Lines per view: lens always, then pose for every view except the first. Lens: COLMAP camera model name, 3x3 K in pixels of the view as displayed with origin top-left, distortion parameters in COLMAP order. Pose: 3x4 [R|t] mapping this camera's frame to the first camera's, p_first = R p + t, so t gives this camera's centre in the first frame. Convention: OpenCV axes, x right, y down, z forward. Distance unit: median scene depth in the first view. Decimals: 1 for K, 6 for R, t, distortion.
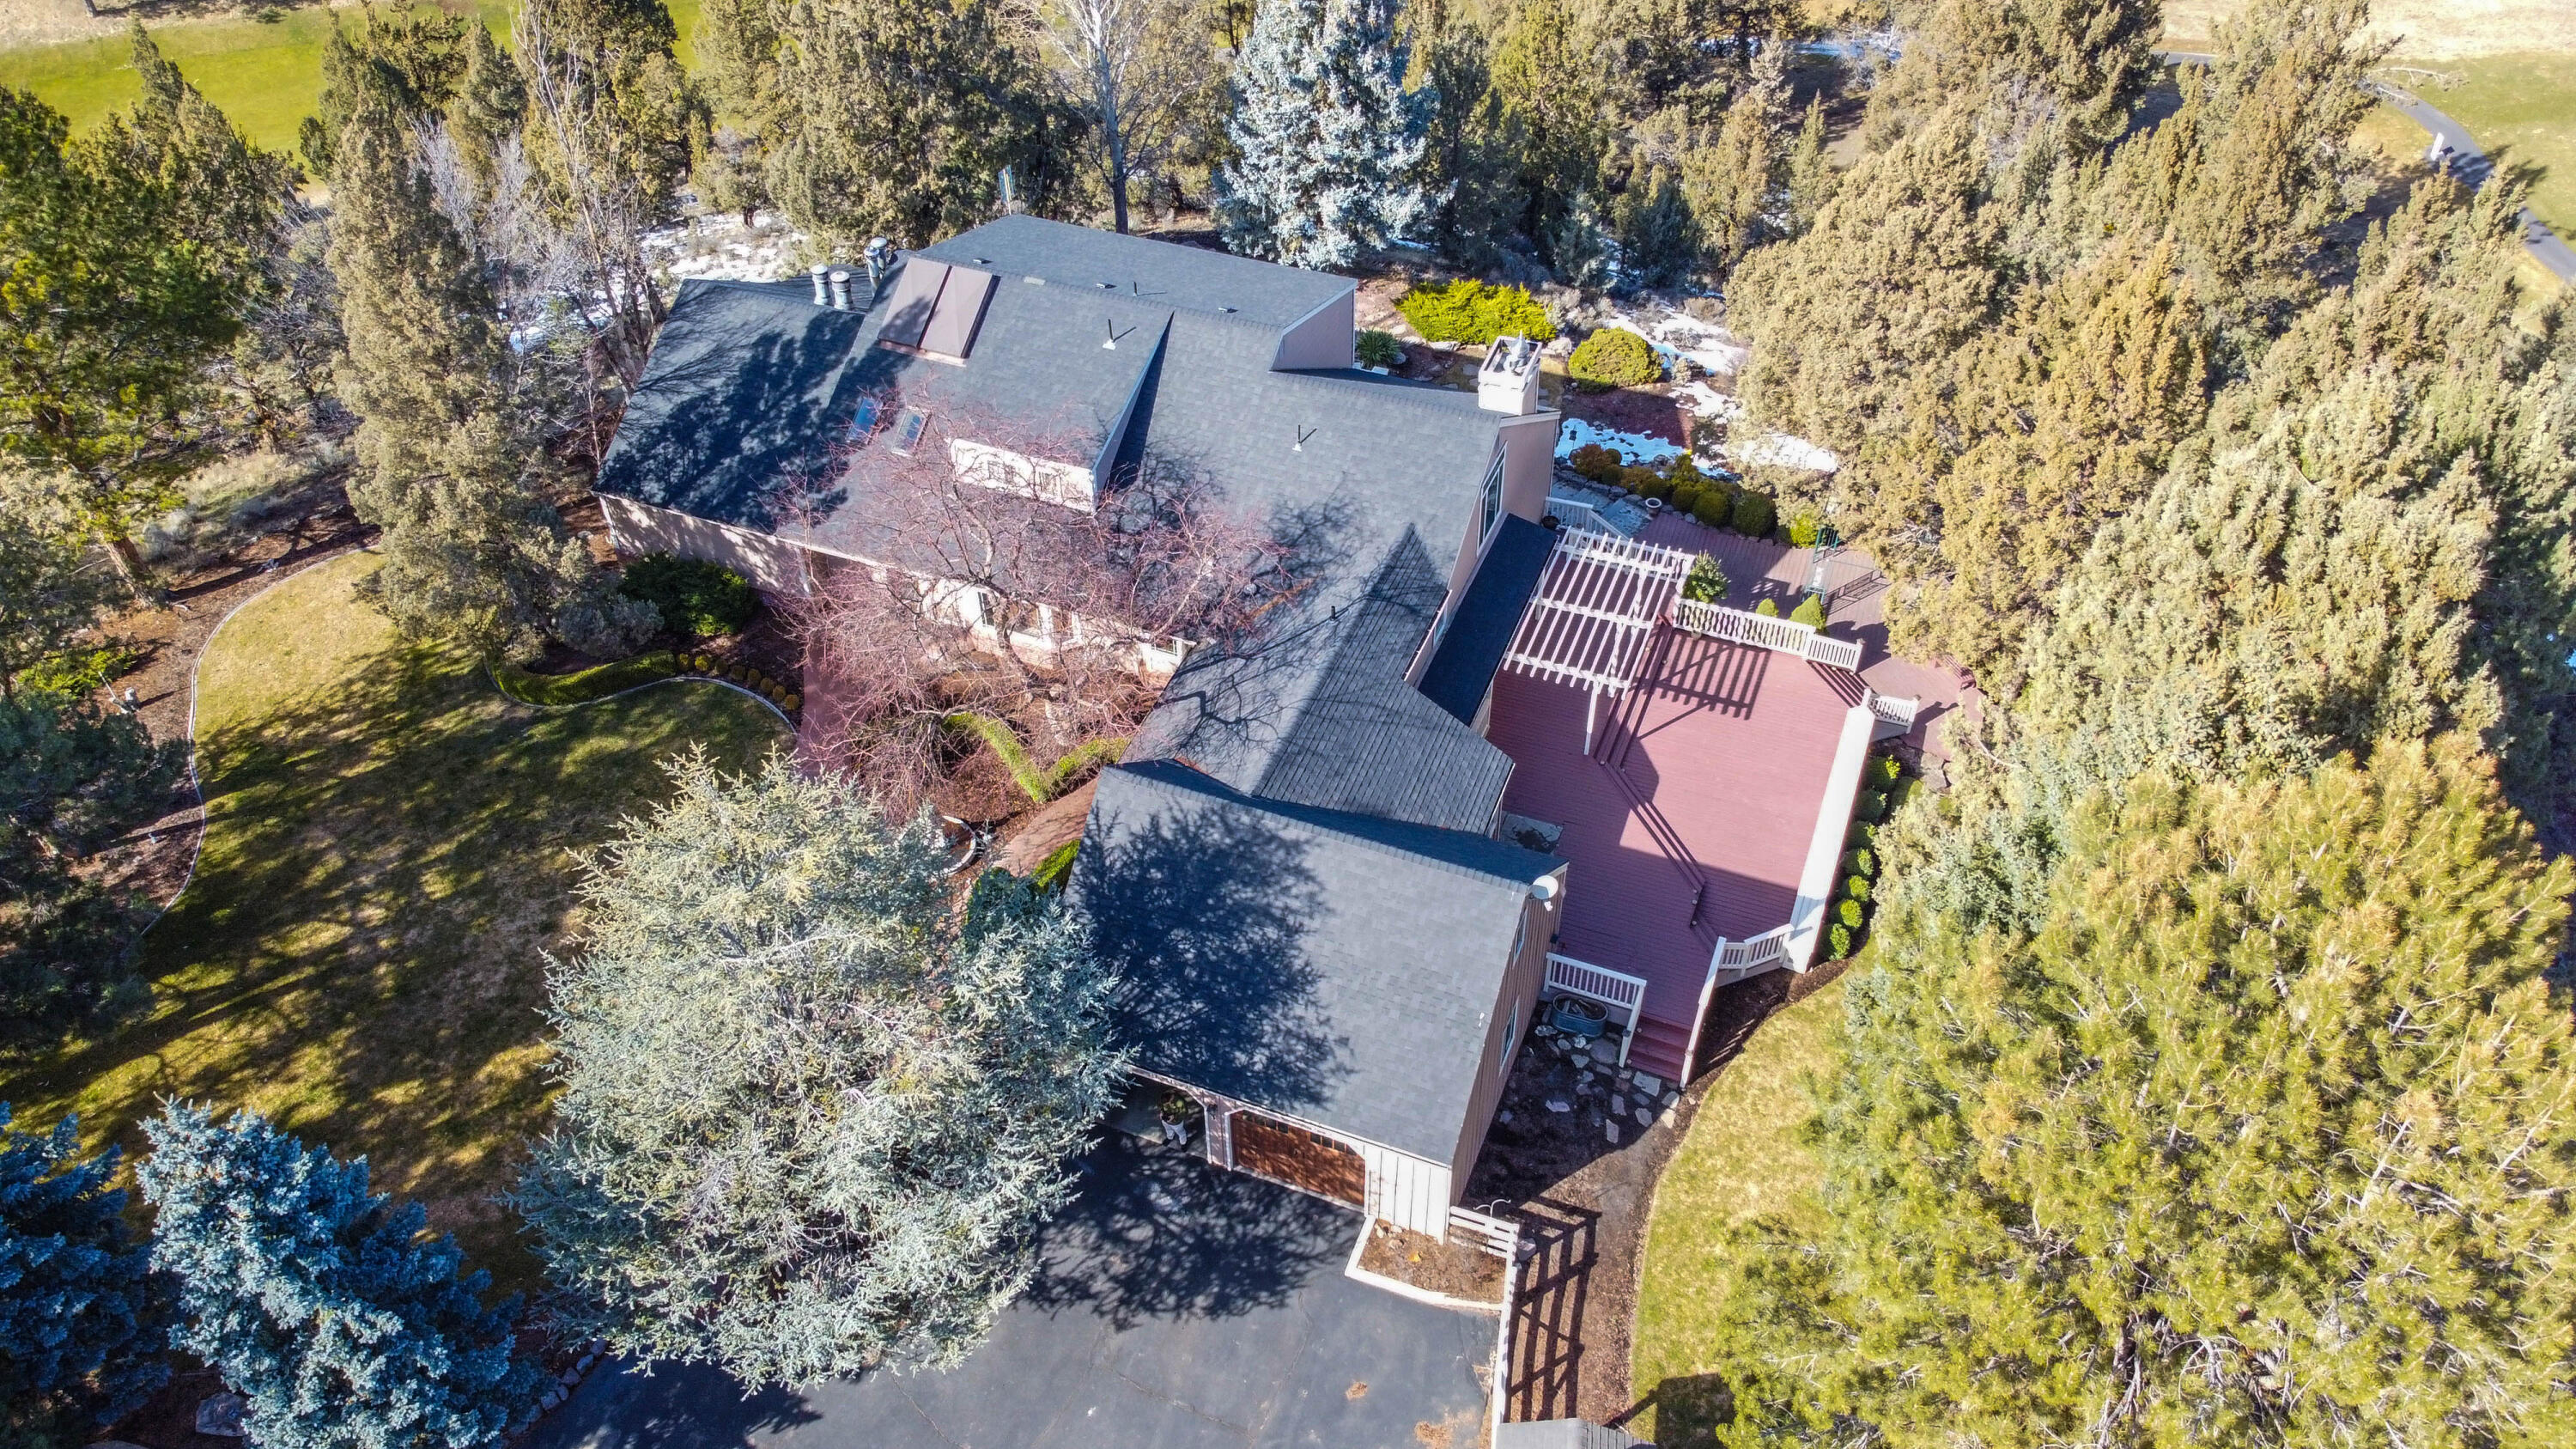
lens RADIAL K [[1942.5, 0, 1285.9], [0, 1942.5, 718.2], [0, 0, 1]] dist [0.013895, -0.016826]
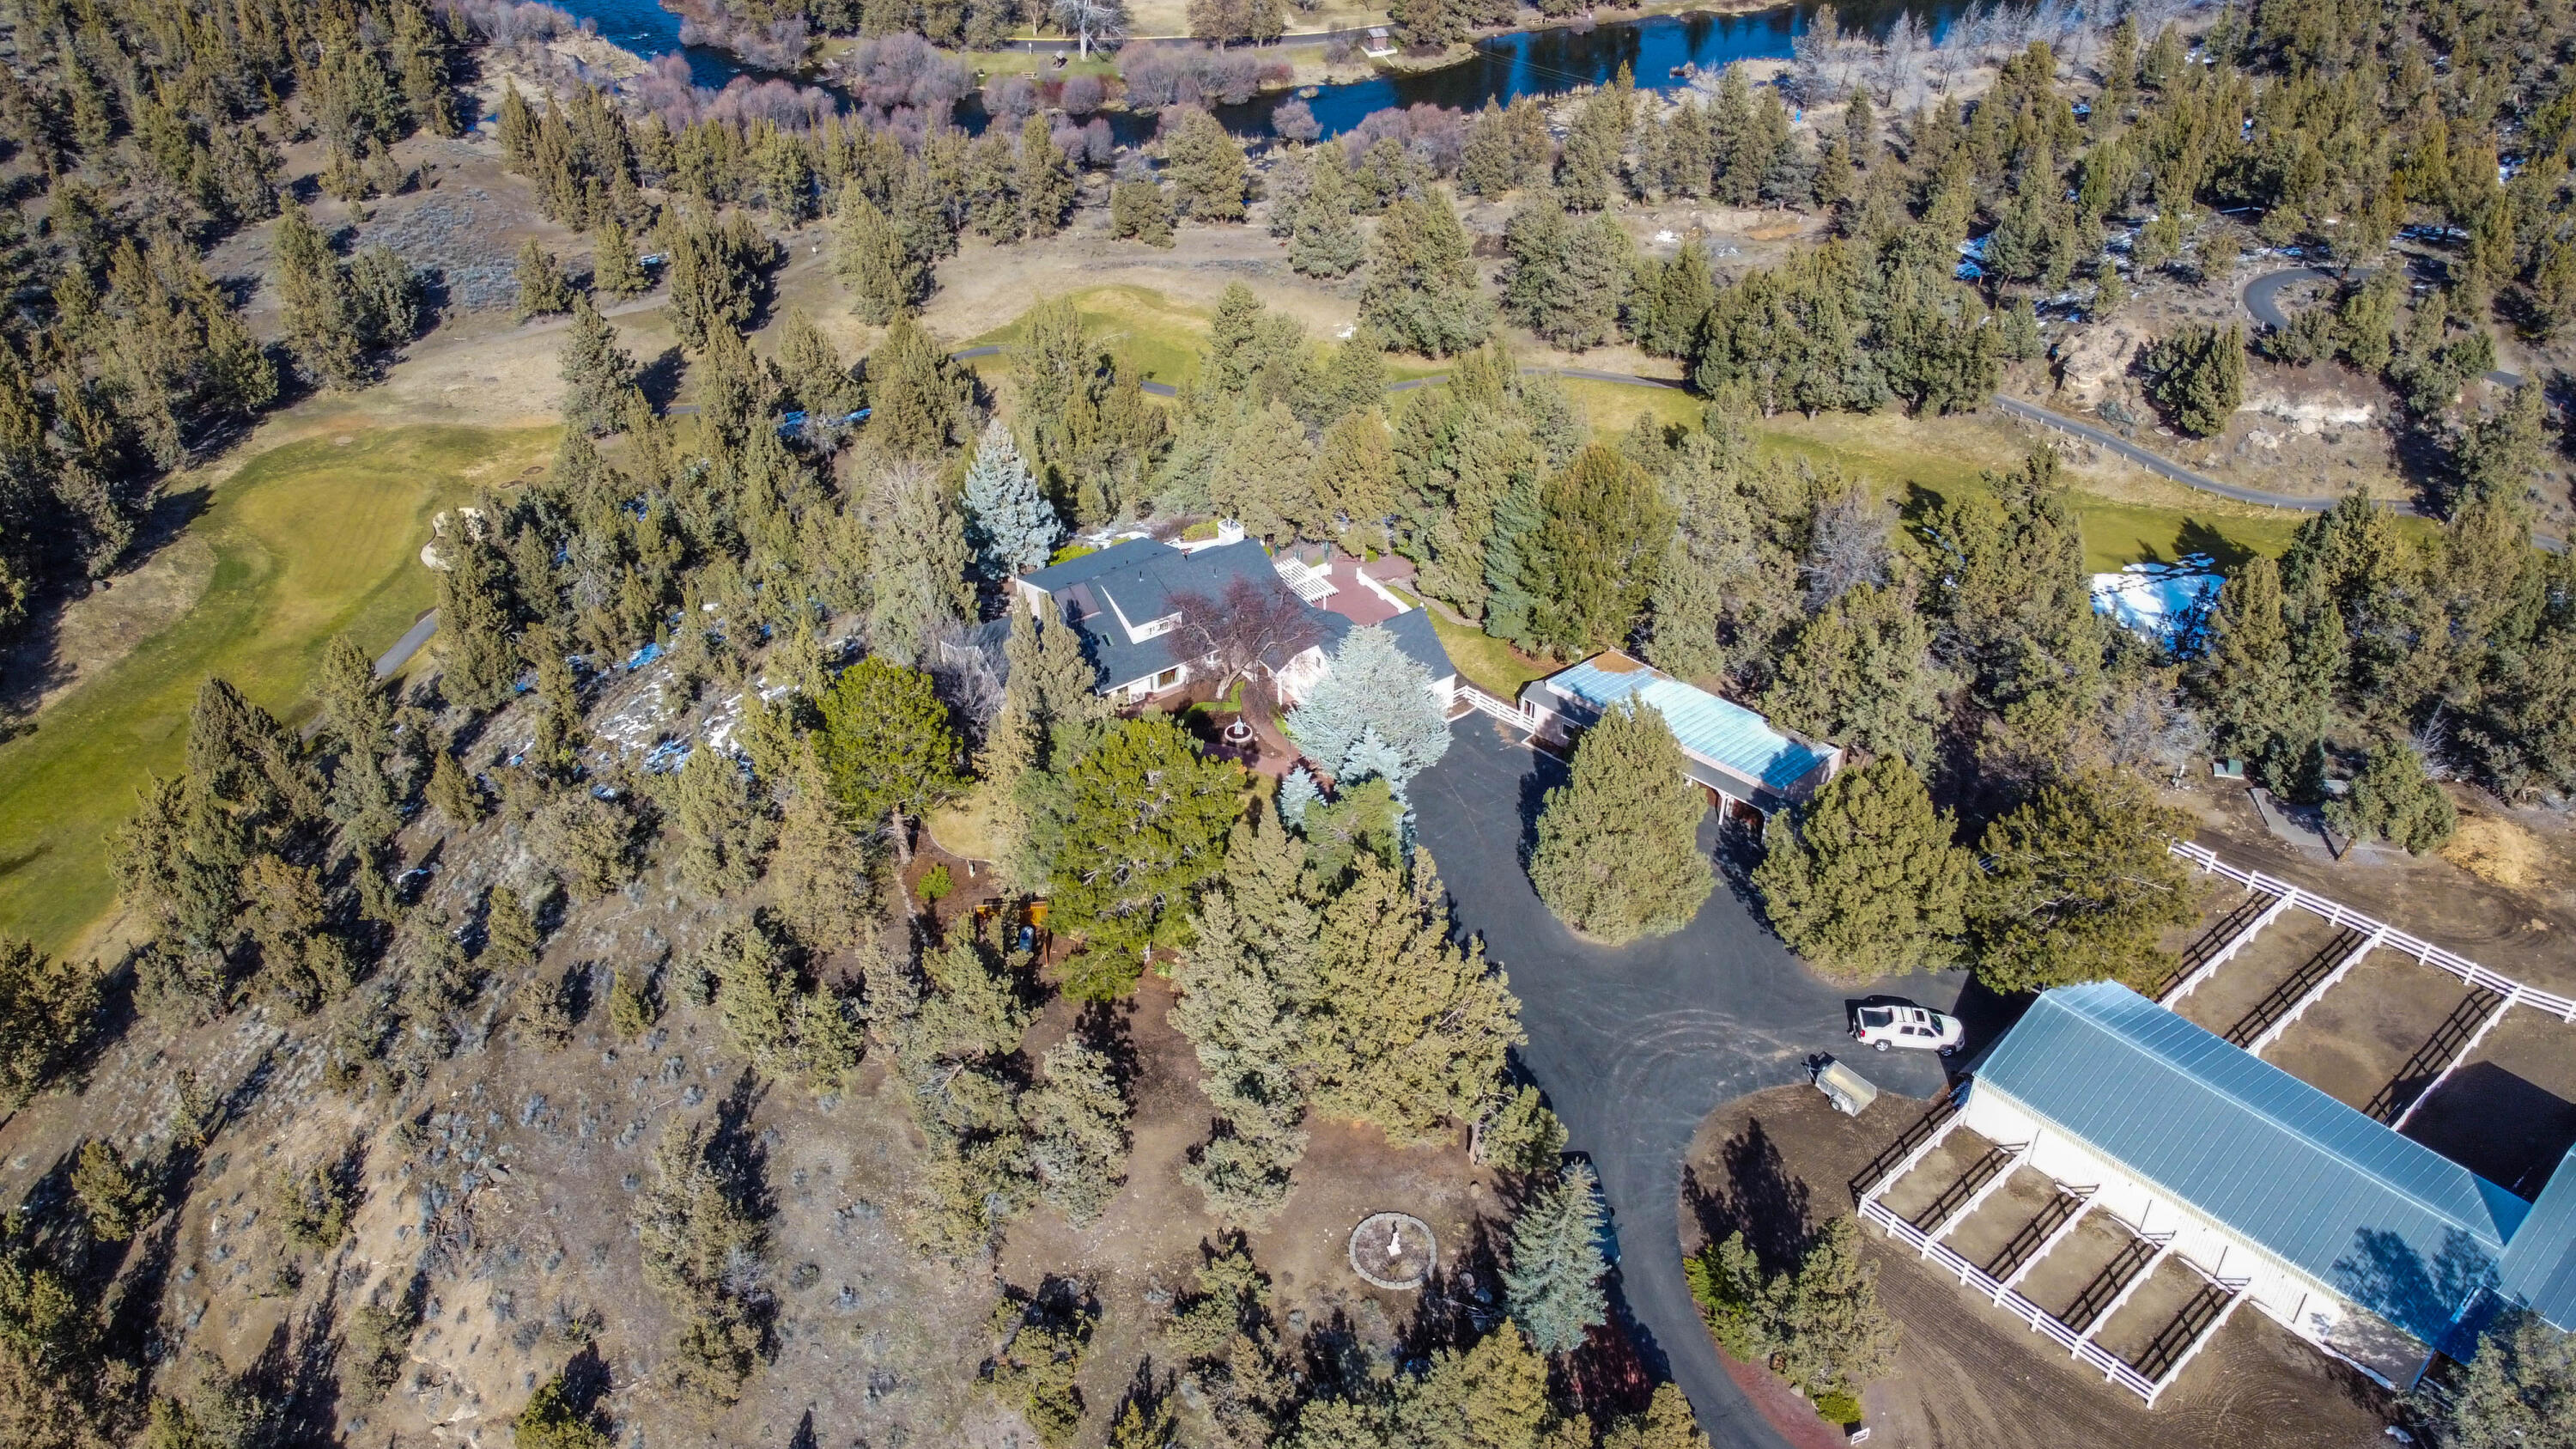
lens RADIAL K [[1942.5, 0, 1271.7], [0, 1942.5, 722.8], [0, 0, 1]] dist [0.013895, -0.016826]
pose [[0.571667, -0.472359, 0.670875, -1.912043], [0.563153, 0.820538, 0.097861, -0.185501], [-0.596704, 0.321861, 0.735085, -1.081773]]
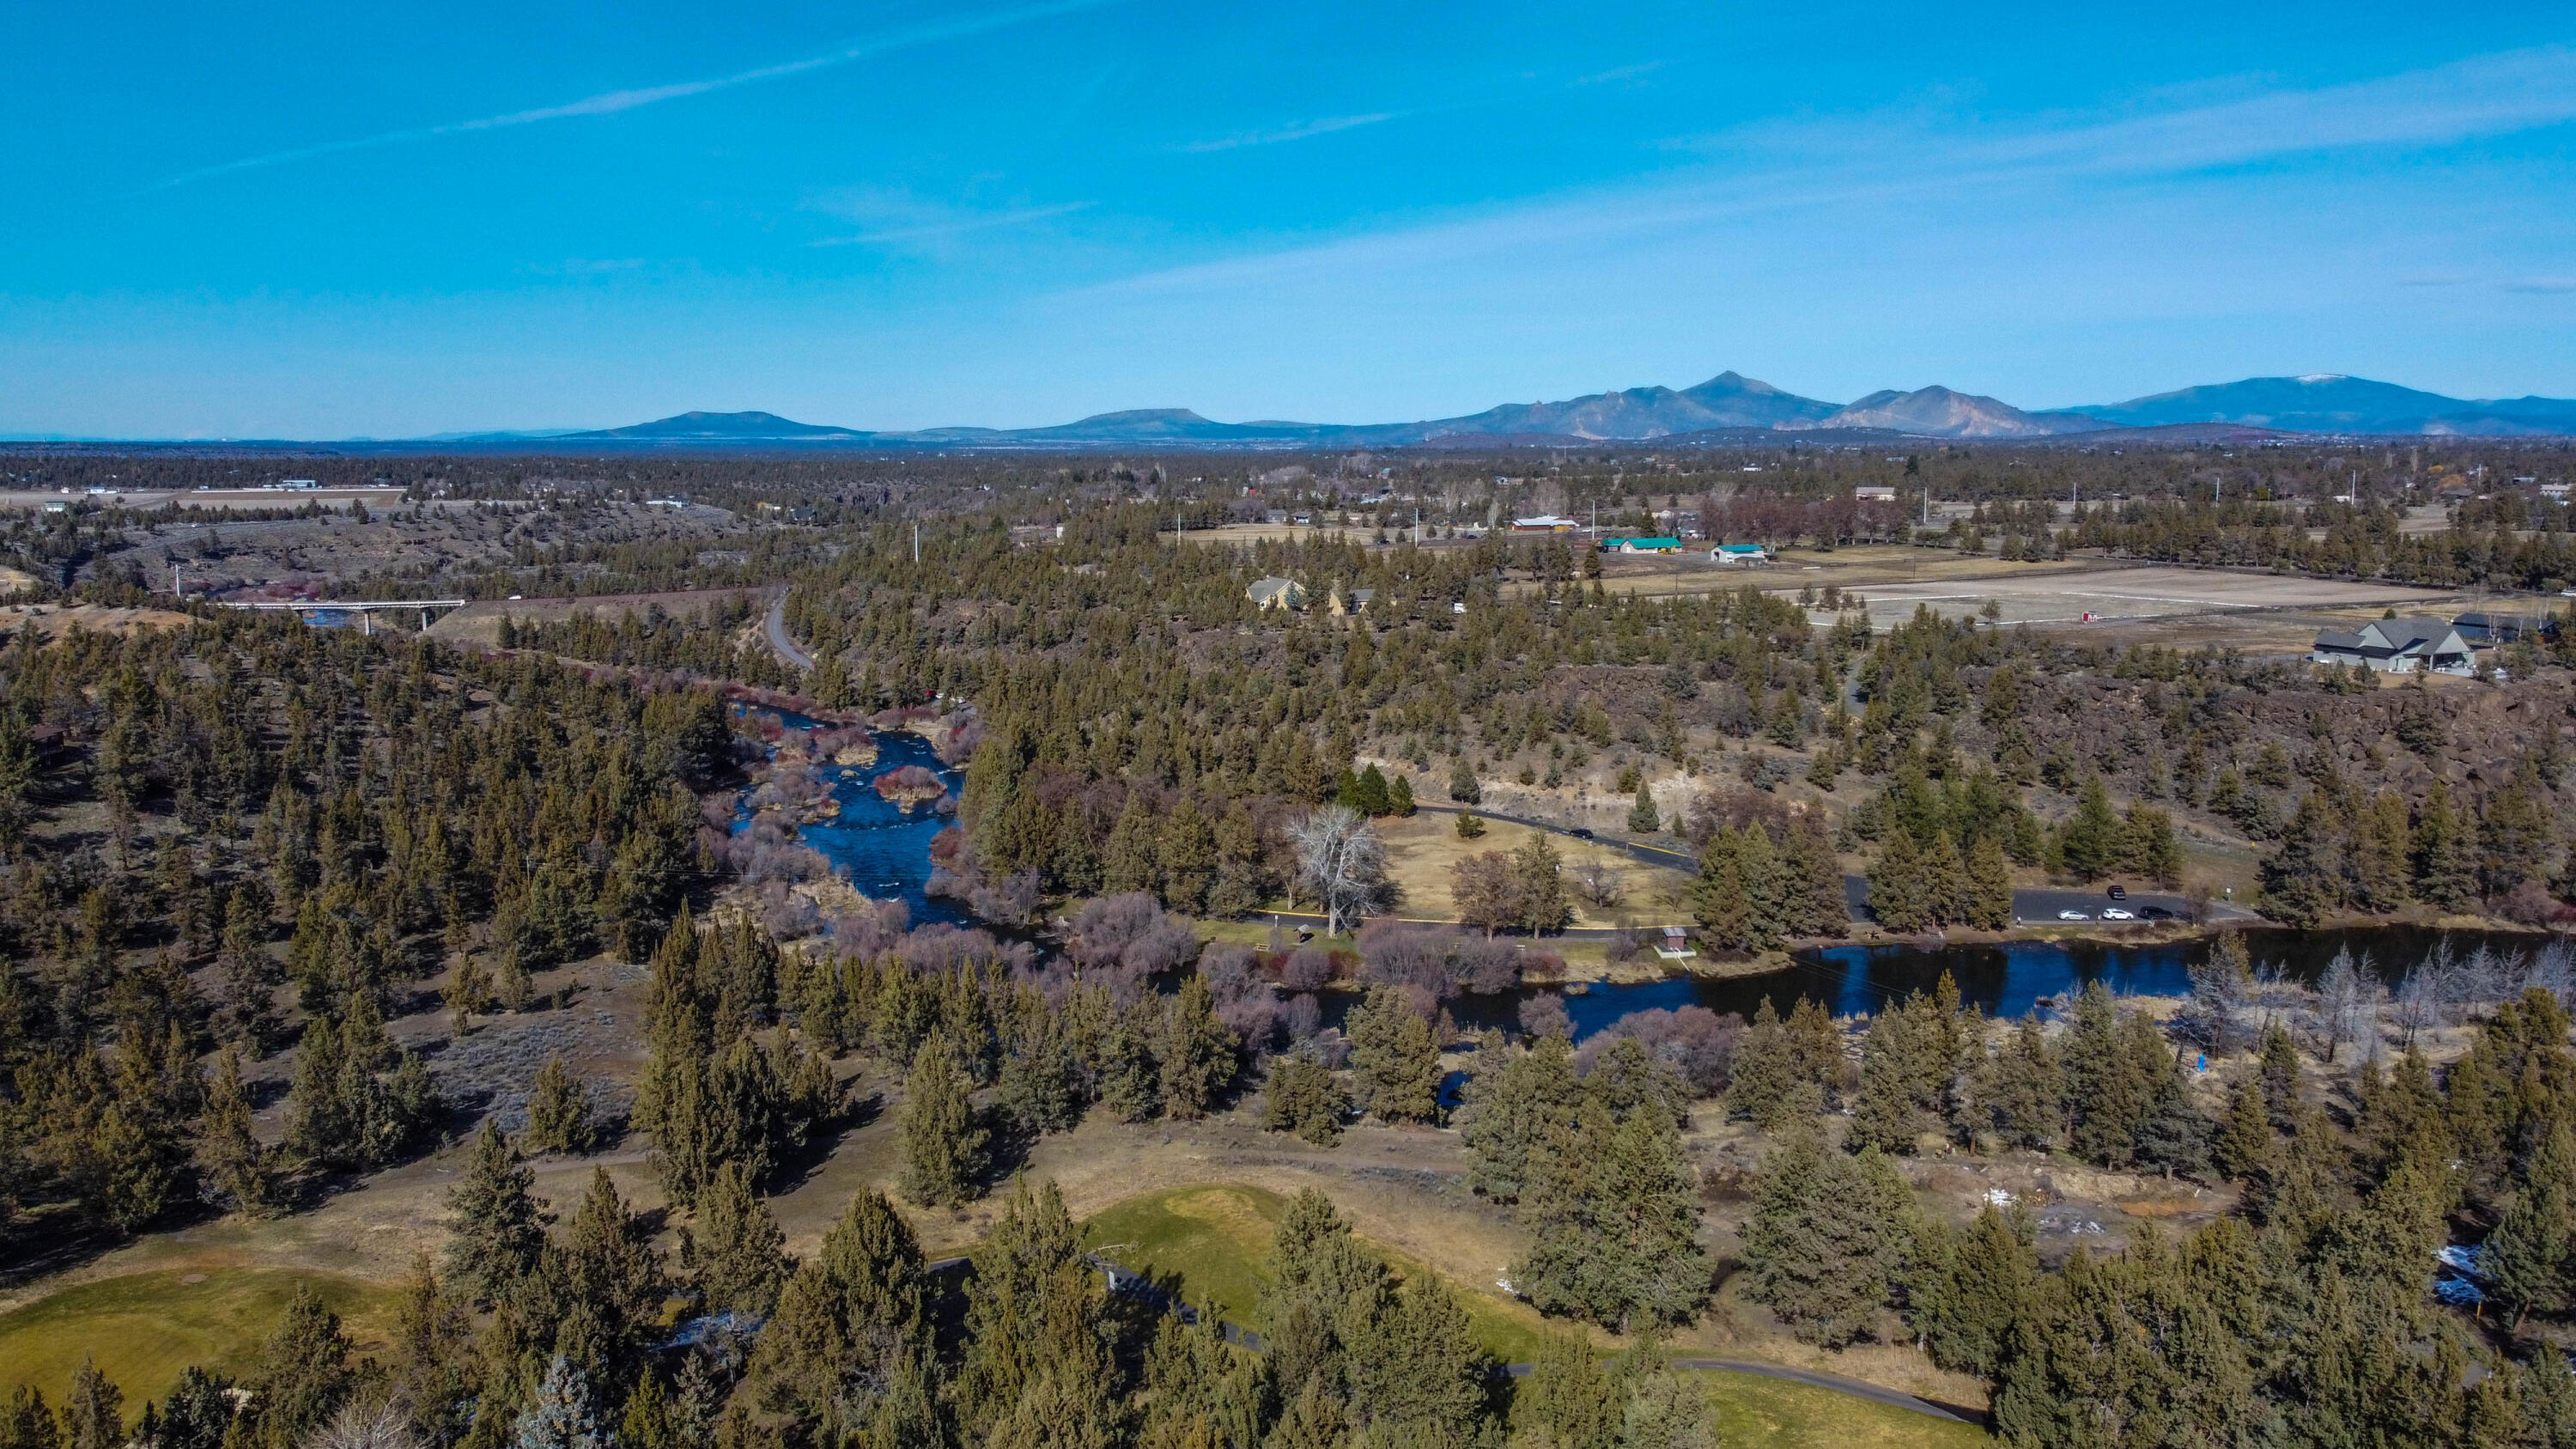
lens RADIAL K [[1942.5, 0, 1275.7], [0, 1942.5, 715.4], [0, 0, 1]] dist [0.013895, -0.016826]
pose [[0.747210, -0.088354, 0.658689, -0.575611], [0.448382, 0.798582, -0.401522, 0.005487], [-0.490541, 0.595366, 0.636325, -0.547982]]
